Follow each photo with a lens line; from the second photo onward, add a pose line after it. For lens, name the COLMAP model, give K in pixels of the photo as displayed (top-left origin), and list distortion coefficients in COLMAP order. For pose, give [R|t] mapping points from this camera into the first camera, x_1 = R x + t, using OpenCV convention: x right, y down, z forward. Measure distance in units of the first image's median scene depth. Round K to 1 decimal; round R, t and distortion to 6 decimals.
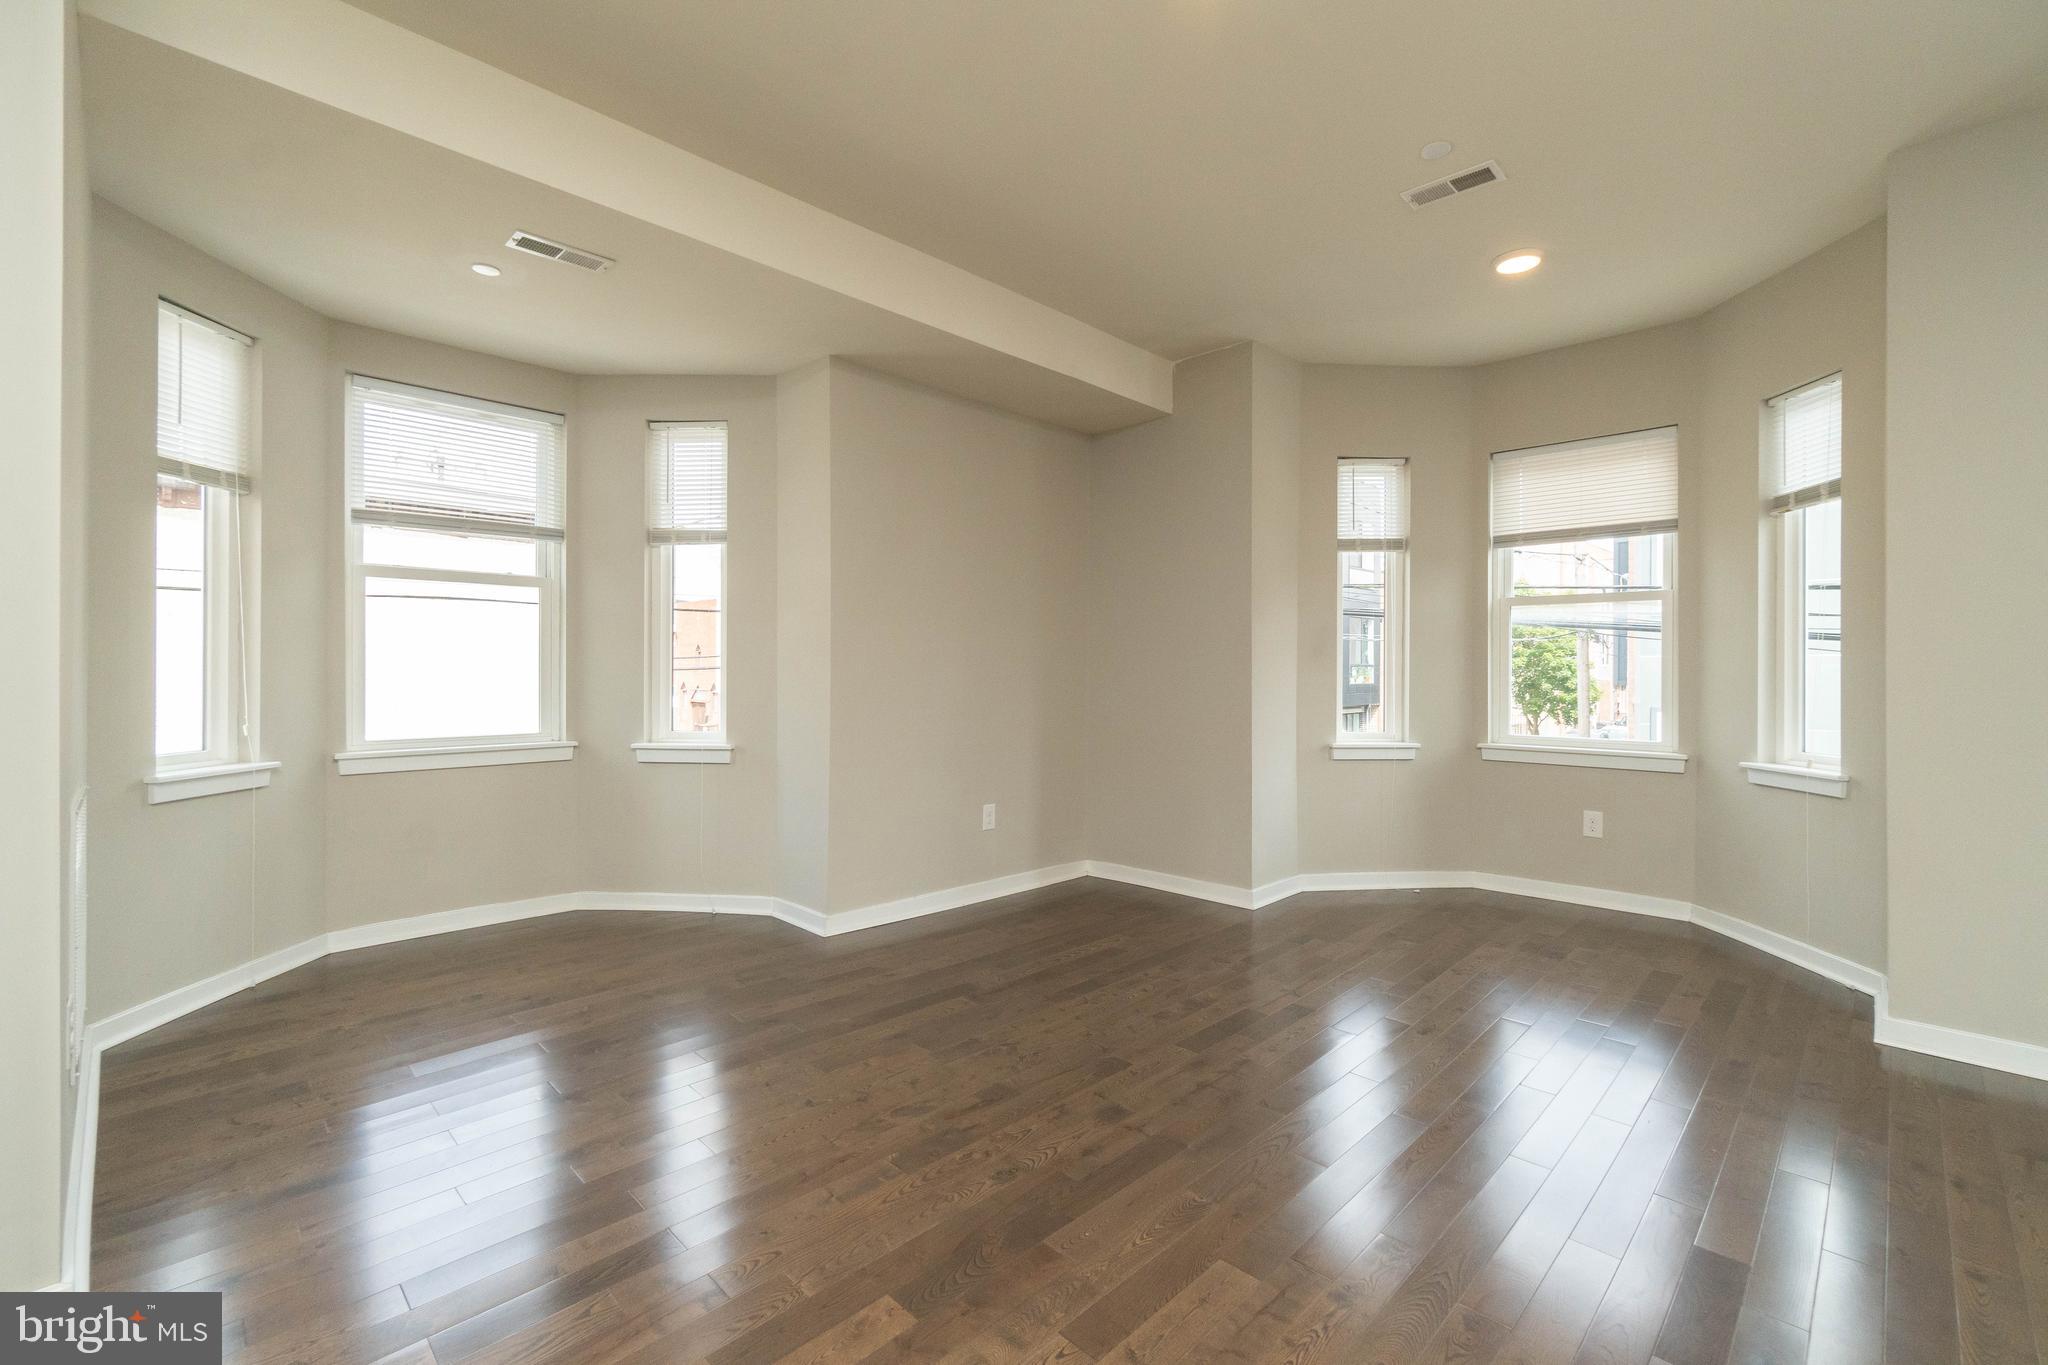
lens RADIAL K [[910.2, 0, 1016.8], [0, 910.2, 669.9], [0, 0, 1]] dist [-0.004993, 0.001253]
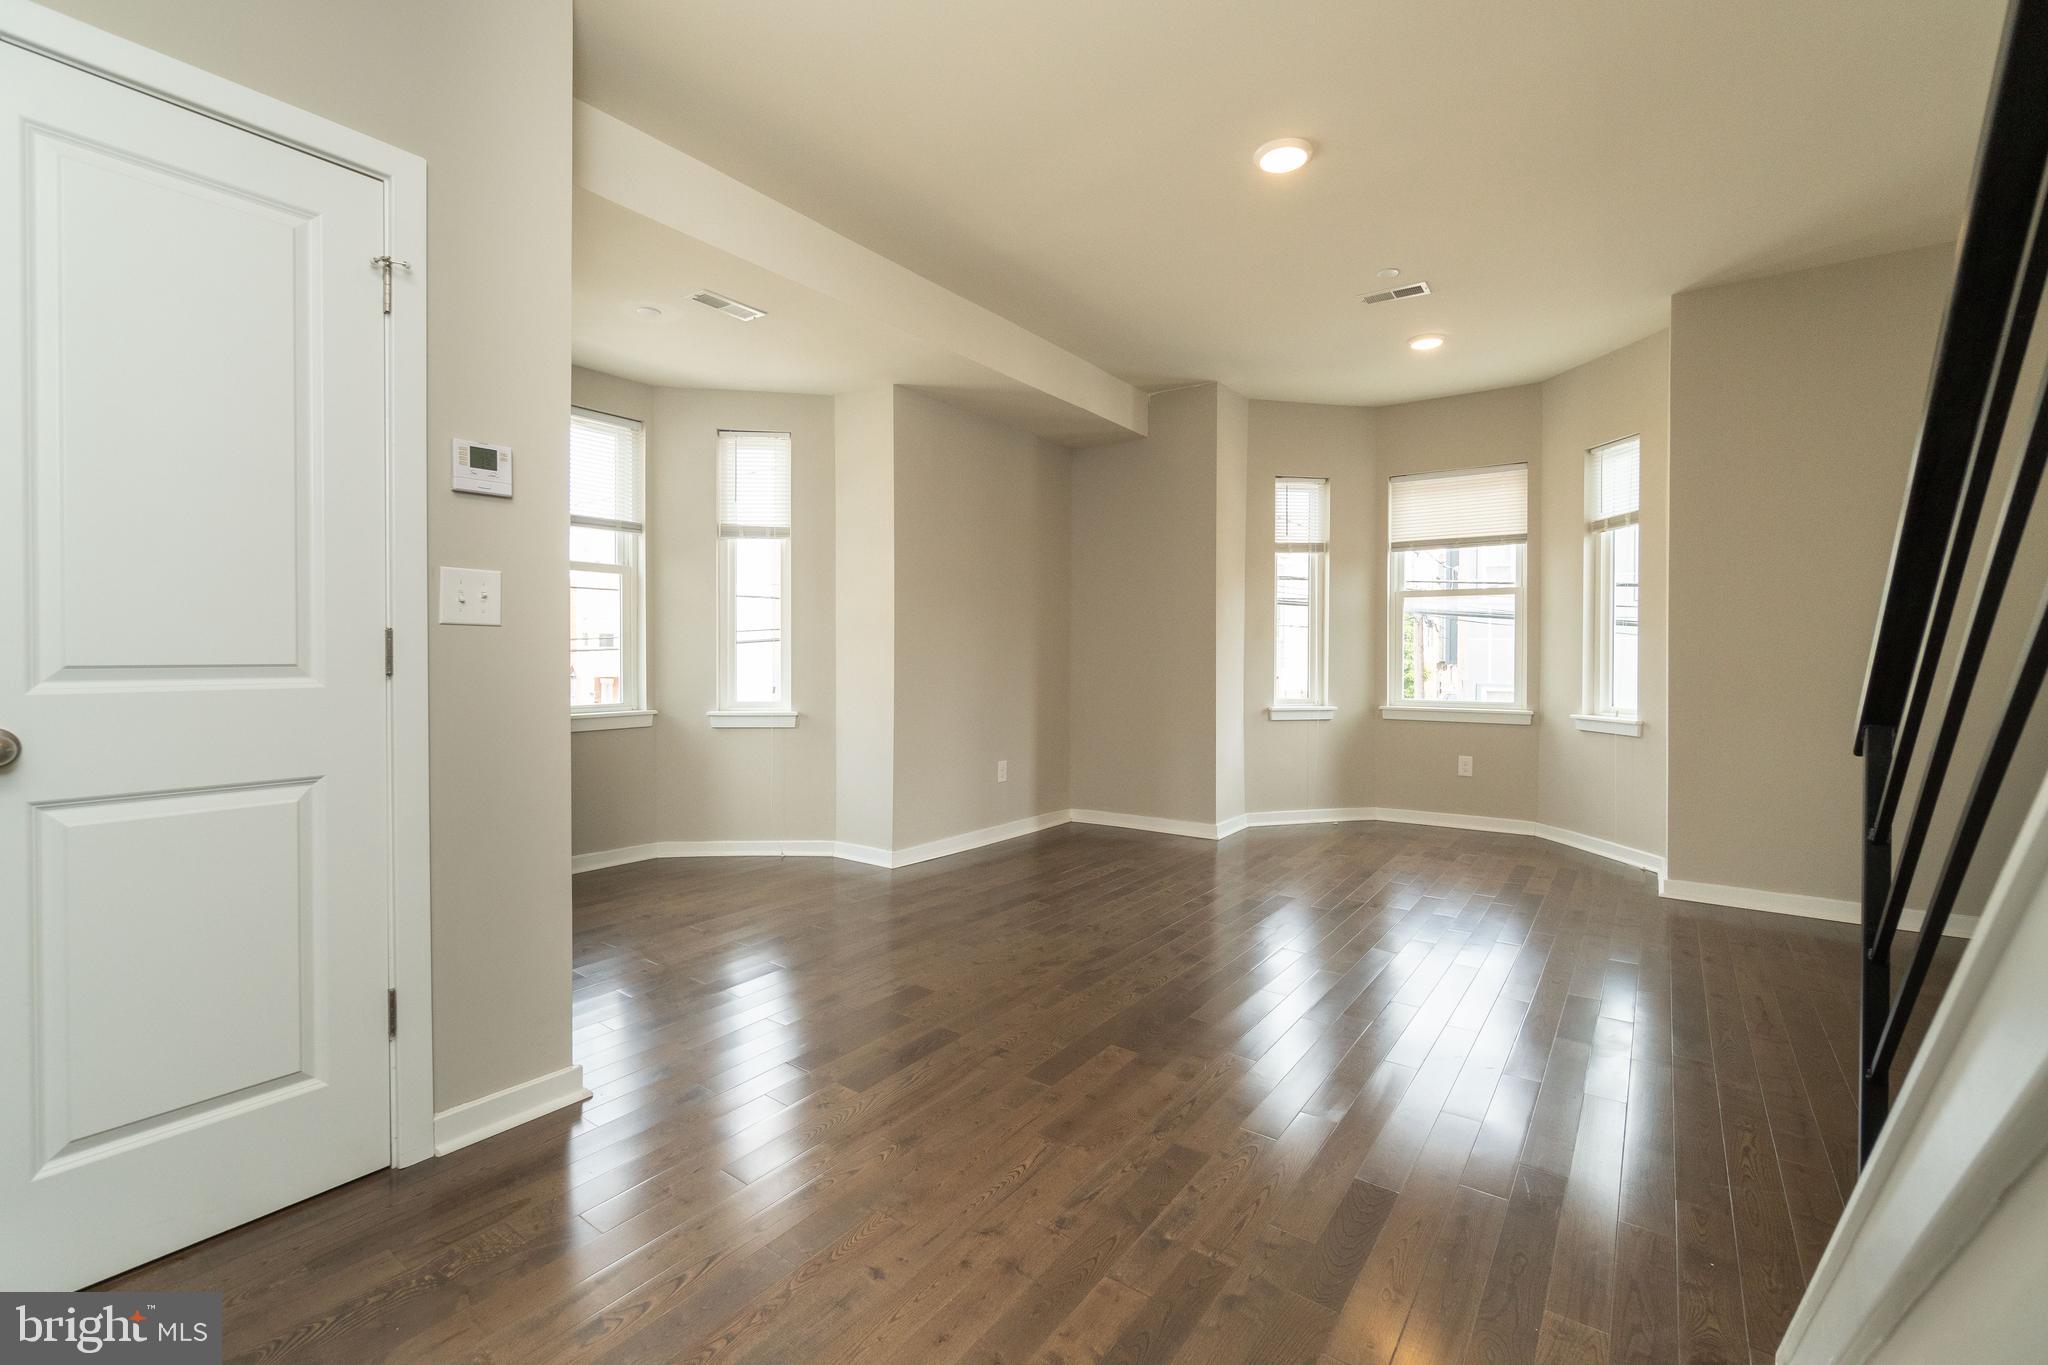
lens RADIAL K [[910.2, 0, 1029.8], [0, 910.2, 662.5], [0, 0, 1]] dist [-0.004993, 0.001253]
pose [[0.986835, -0.002888, 0.161703, -0.205059], [0.001166, 0.999942, 0.010741, 0.007013], [-0.161724, -0.010411, 0.986781, -0.195915]]
